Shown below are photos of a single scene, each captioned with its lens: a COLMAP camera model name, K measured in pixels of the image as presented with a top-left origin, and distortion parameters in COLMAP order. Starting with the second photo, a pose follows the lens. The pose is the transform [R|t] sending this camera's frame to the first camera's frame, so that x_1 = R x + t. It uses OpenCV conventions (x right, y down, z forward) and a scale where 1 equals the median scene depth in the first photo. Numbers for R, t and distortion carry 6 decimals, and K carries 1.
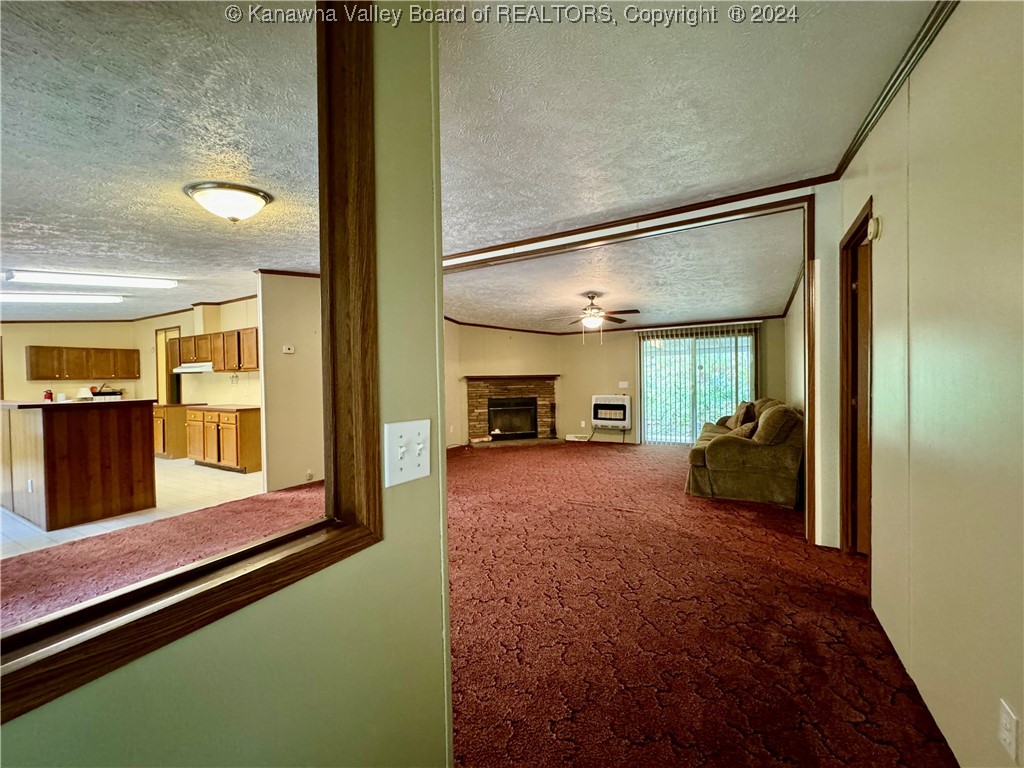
lens RADIAL K [[409.7, 0, 512.0], [0, 409.7, 384.0], [0, 0, 1]] dist [-0.003467, 0.000346]
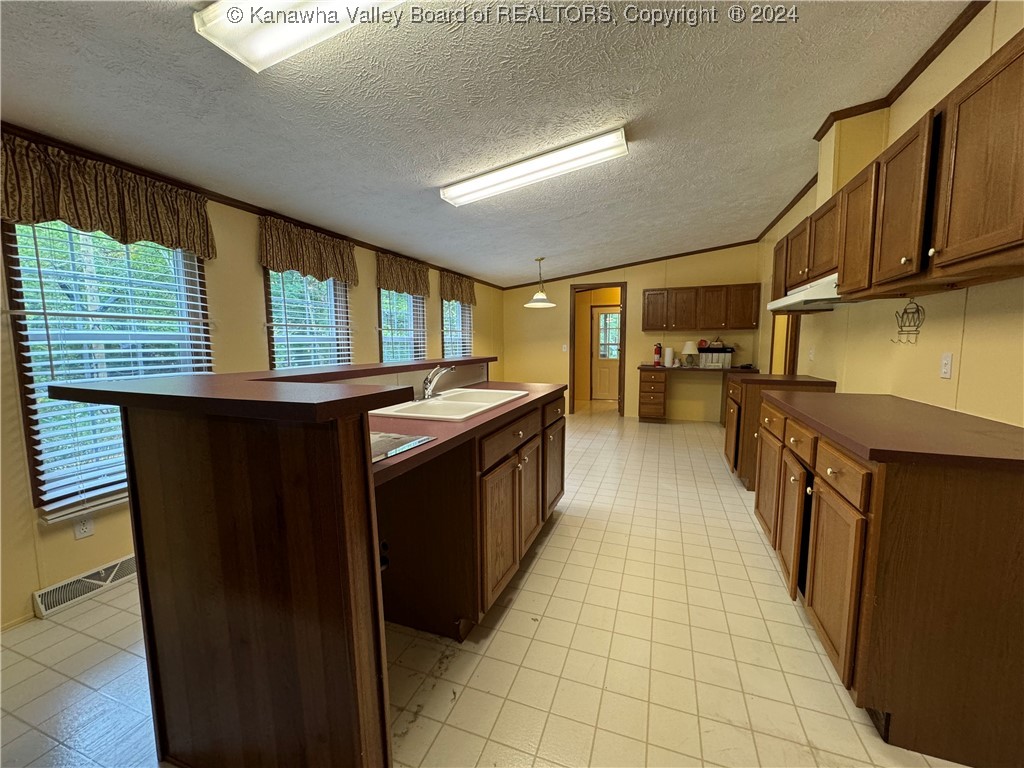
lens RADIAL K [[409.7, 0, 512.0], [0, 409.7, 384.0], [0, 0, 1]] dist [-0.003467, 0.000346]
pose [[0.160886, 0.115331, -0.980211, -0.379028], [-0.010492, 0.993293, 0.115148, 0.004474], [0.986917, -0.008242, 0.161017, 0.593710]]
